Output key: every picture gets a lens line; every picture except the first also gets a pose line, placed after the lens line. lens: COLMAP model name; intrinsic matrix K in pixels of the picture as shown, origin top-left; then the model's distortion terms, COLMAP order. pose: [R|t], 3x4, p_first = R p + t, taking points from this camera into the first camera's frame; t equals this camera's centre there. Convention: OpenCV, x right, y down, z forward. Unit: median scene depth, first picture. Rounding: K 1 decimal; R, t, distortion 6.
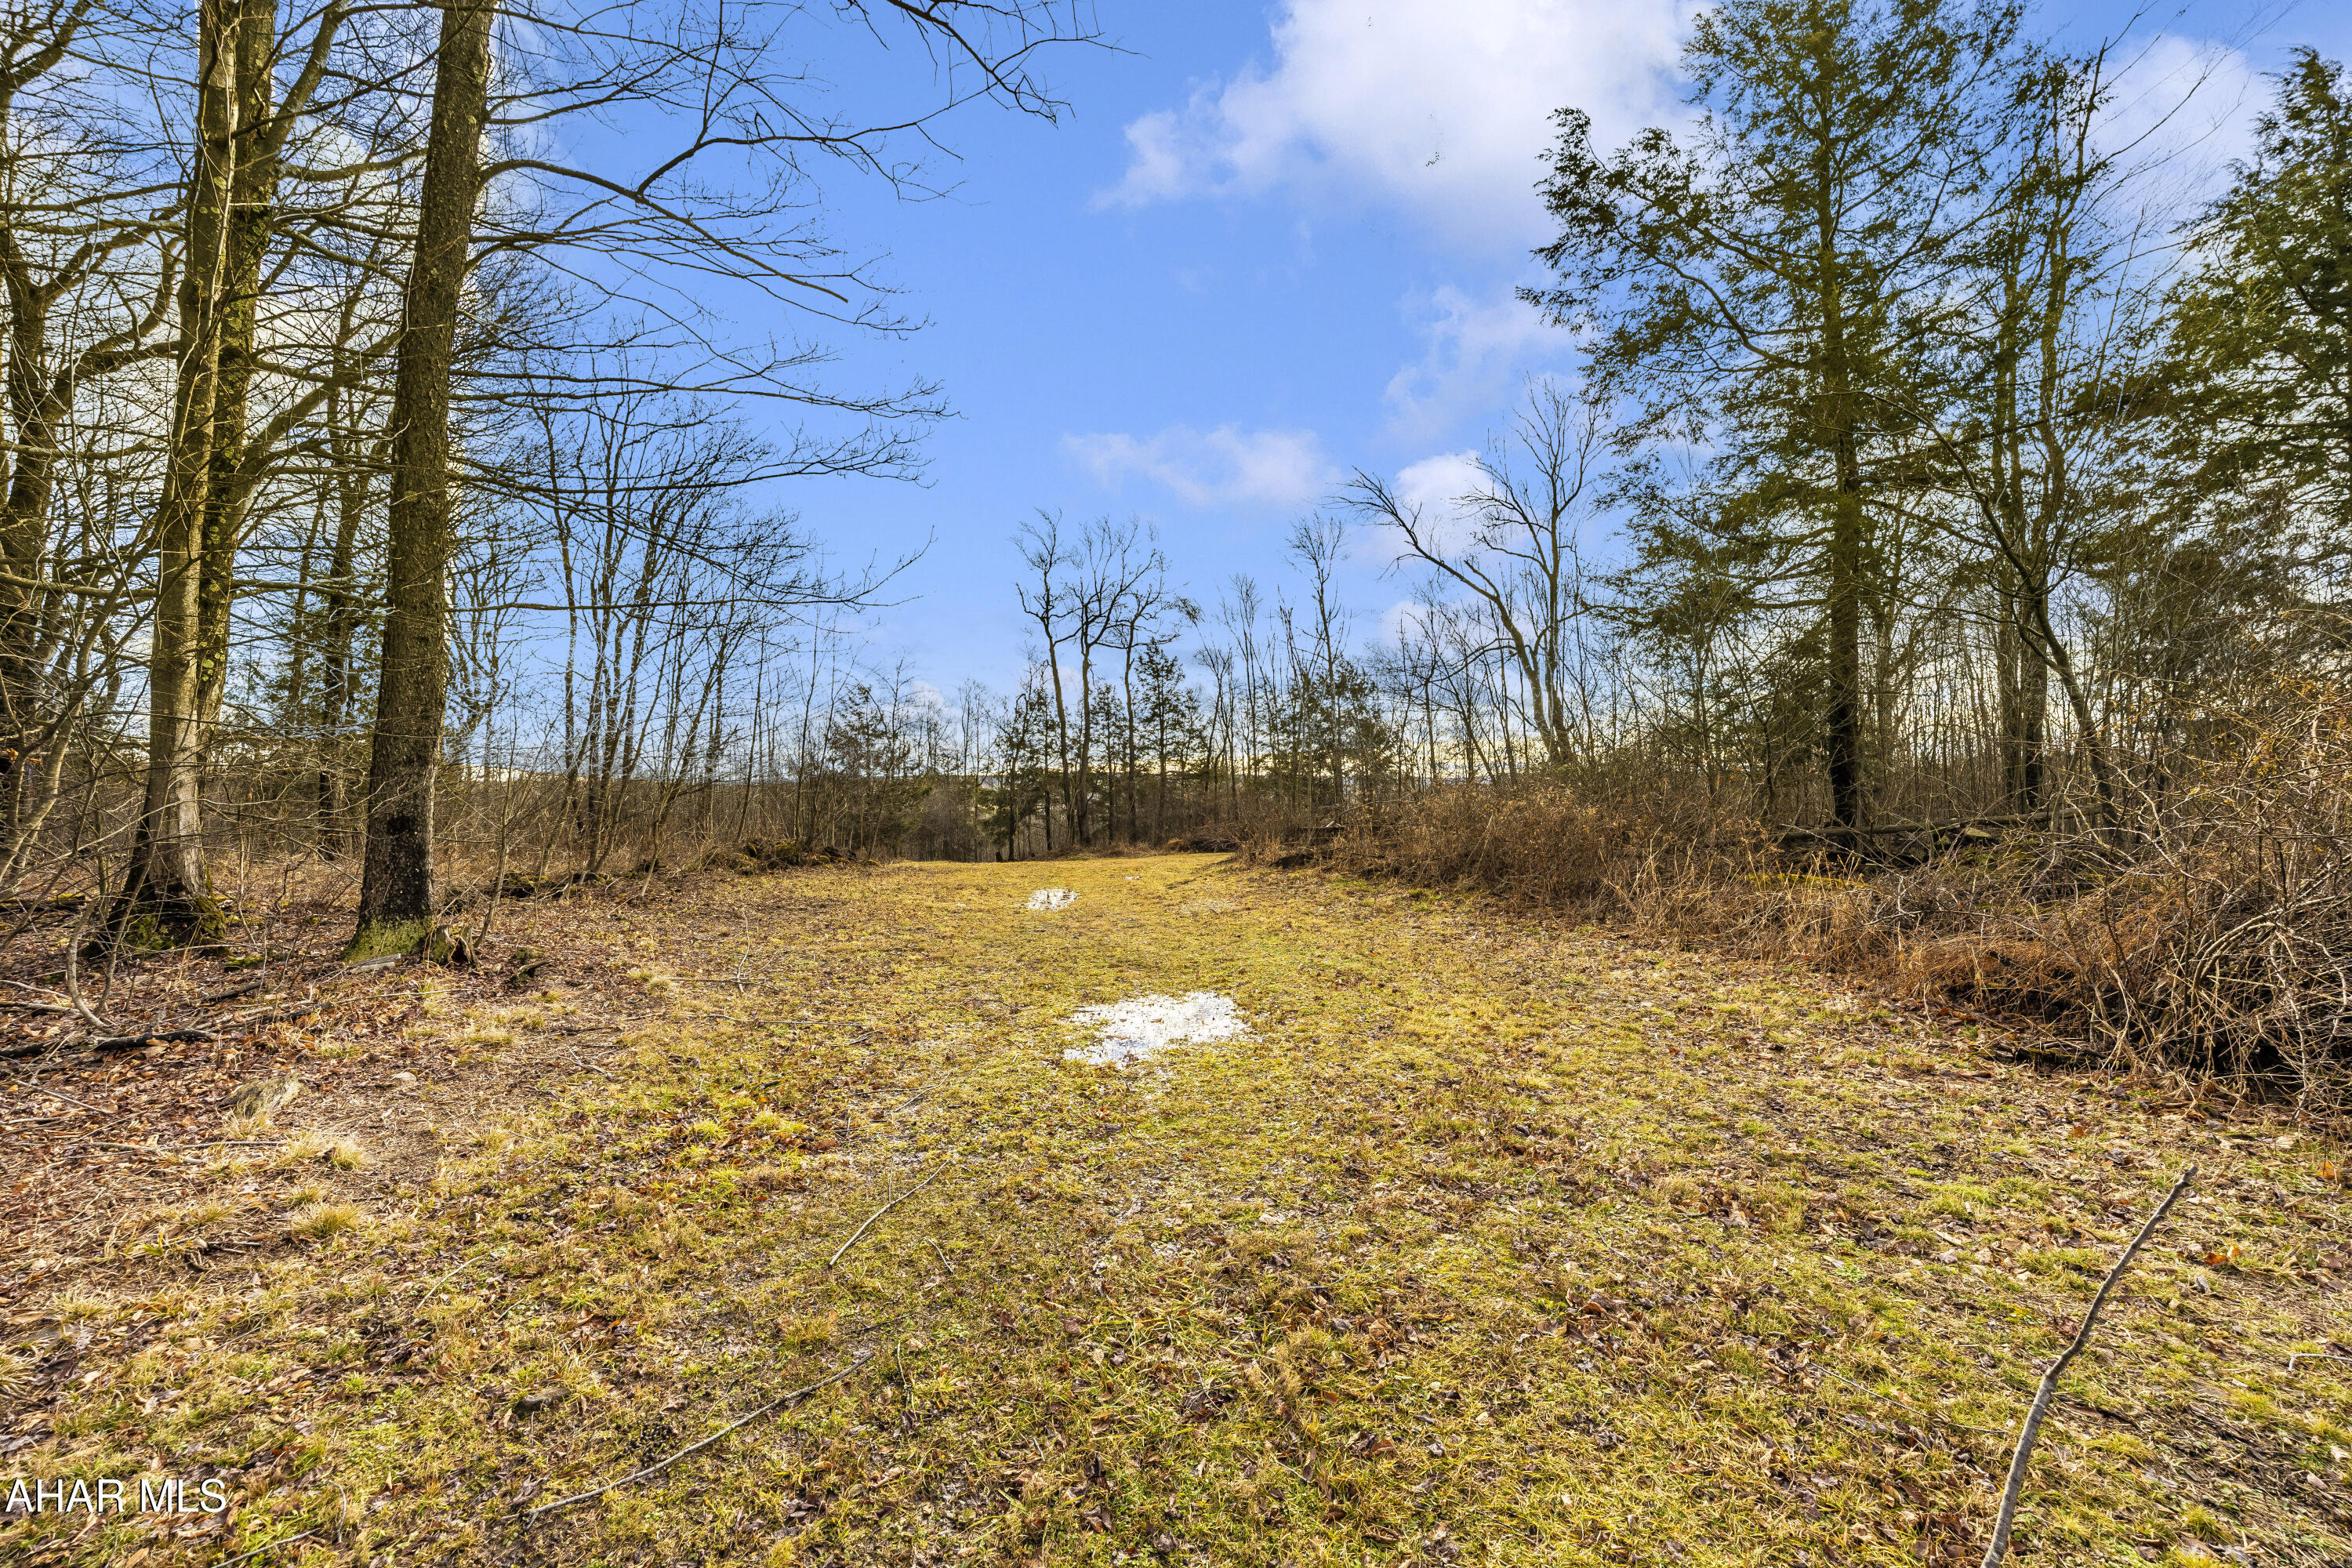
lens RADIAL K [[912.3, 0, 1189.1], [0, 912.3, 792.8], [0, 0, 1]] dist [0.001861, -0.000531]
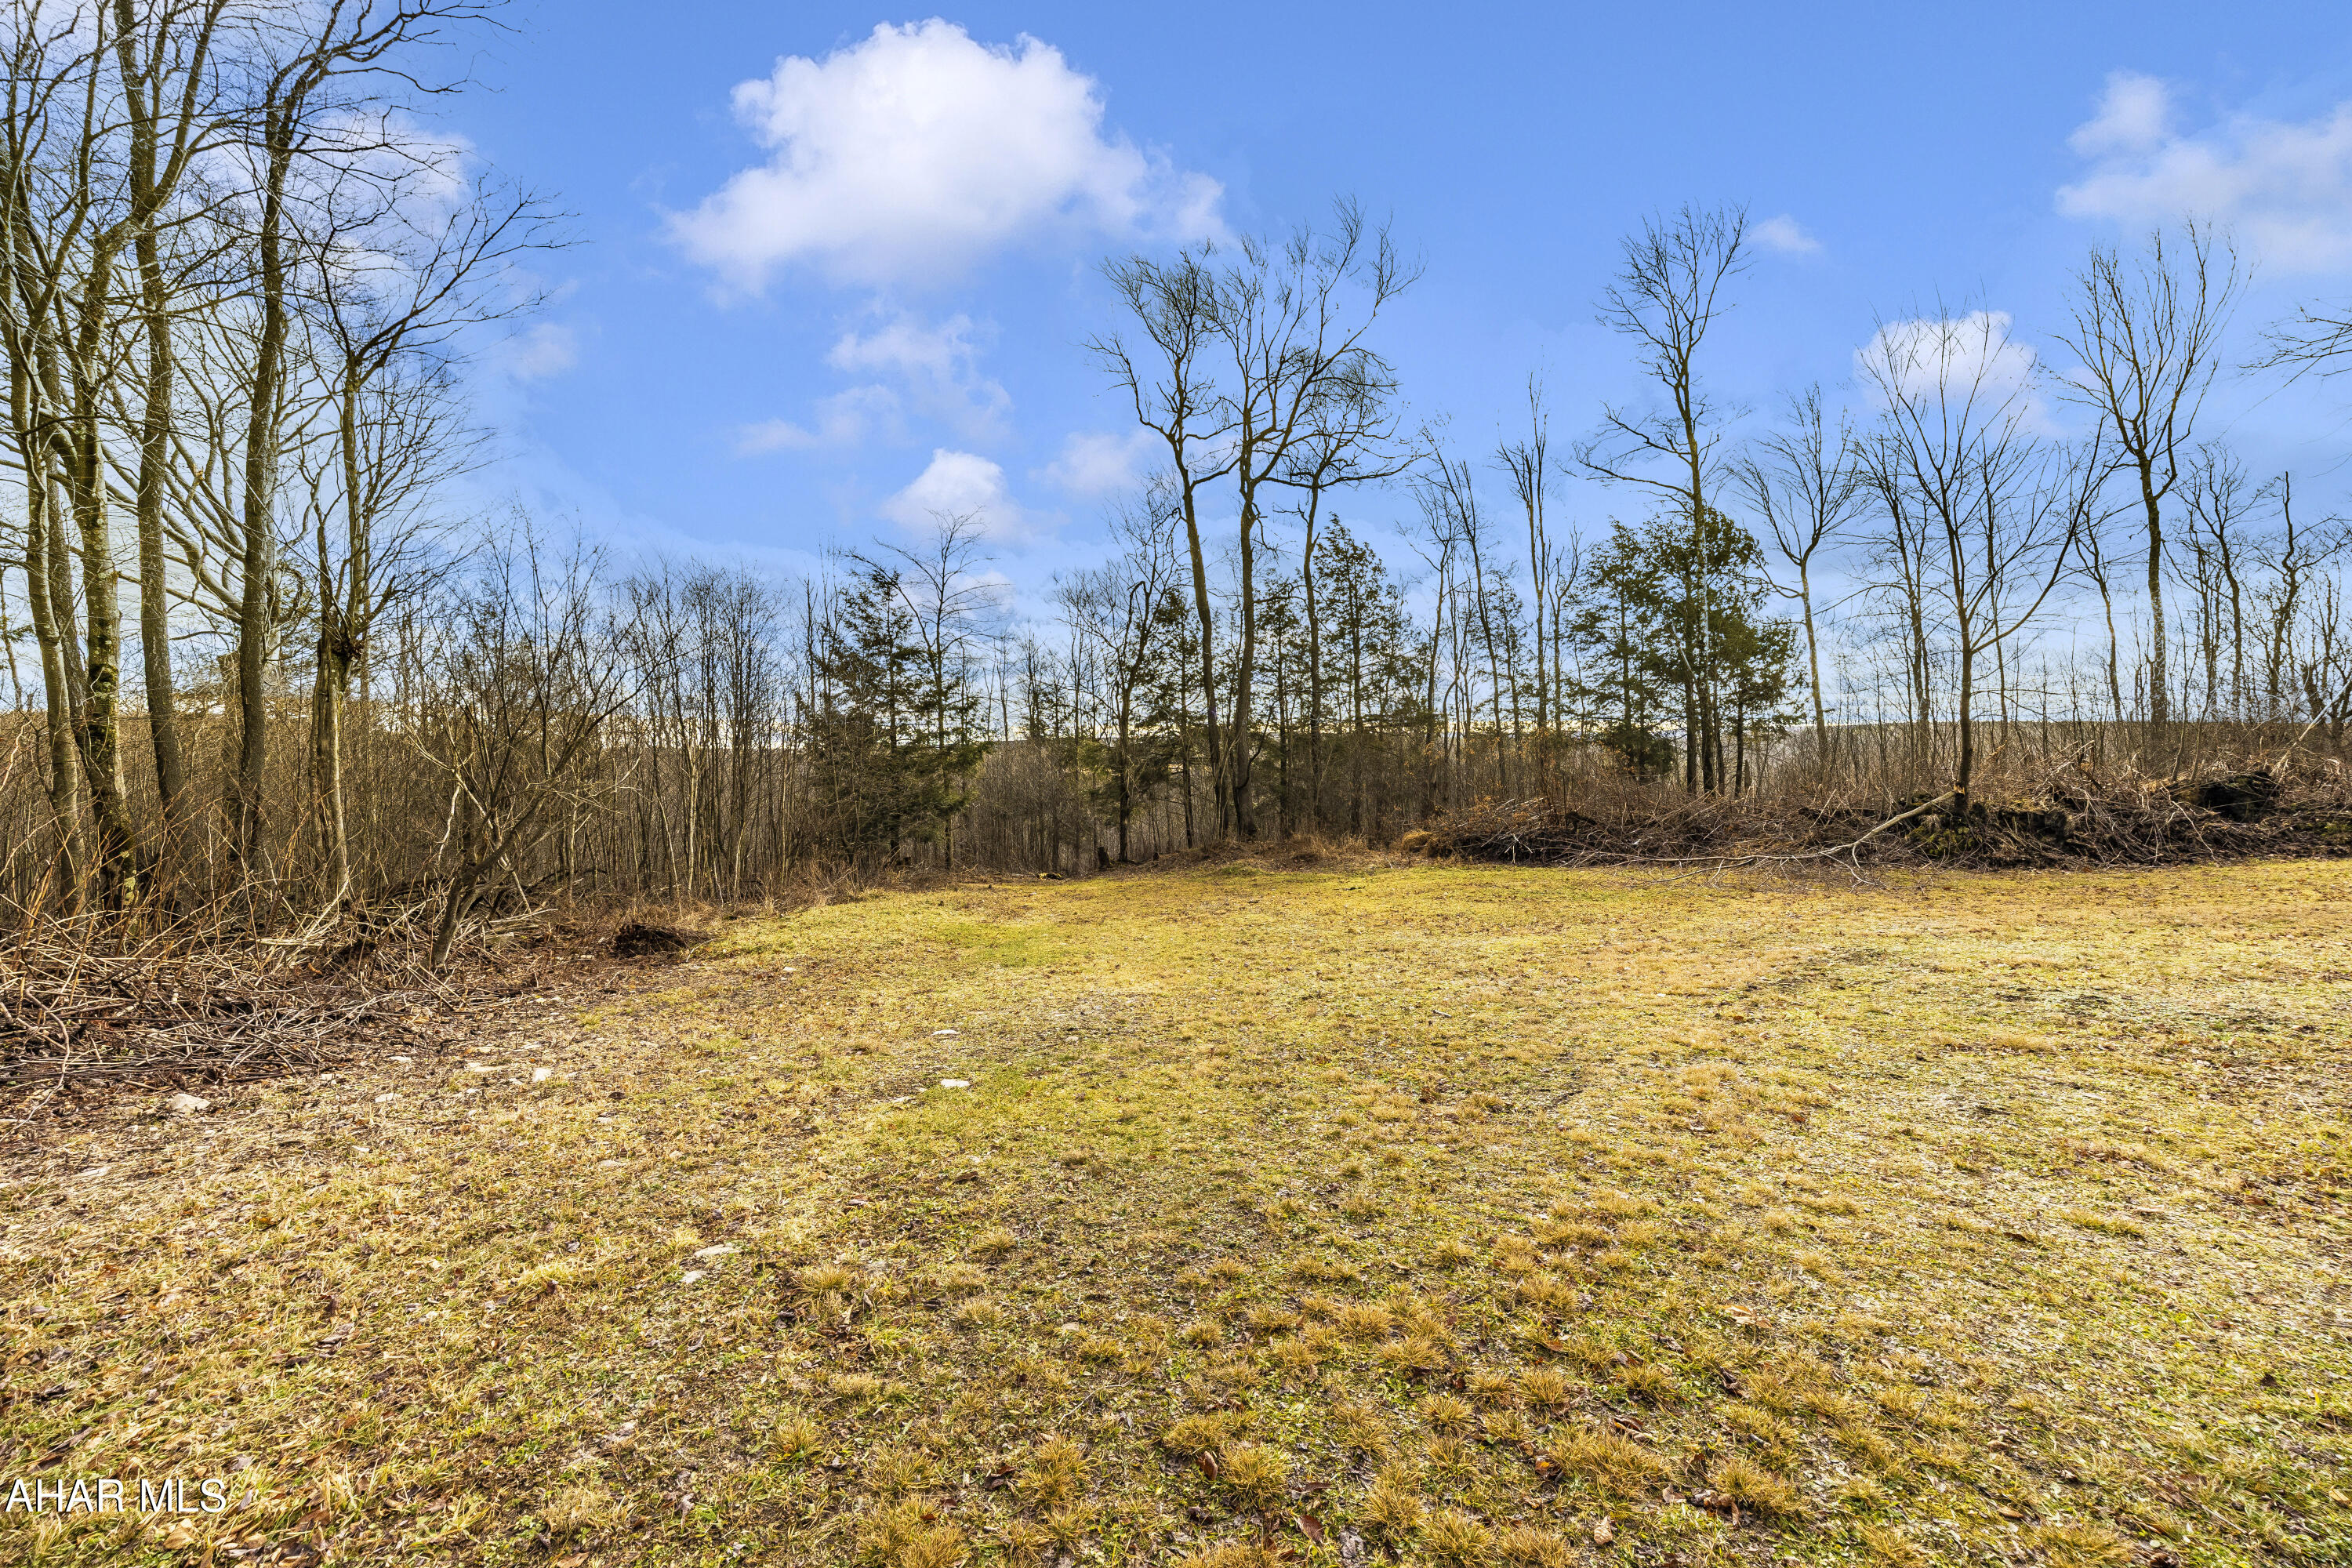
lens RADIAL K [[912.3, 0, 1179.7], [0, 912.3, 776.3], [0, 0, 1]] dist [0.001861, -0.000531]
pose [[0.985325, -0.003645, -0.170650, -0.048511], [0.007884, 0.999677, 0.024170, 0.003484], [0.170507, -0.025160, 0.985035, 0.357673]]
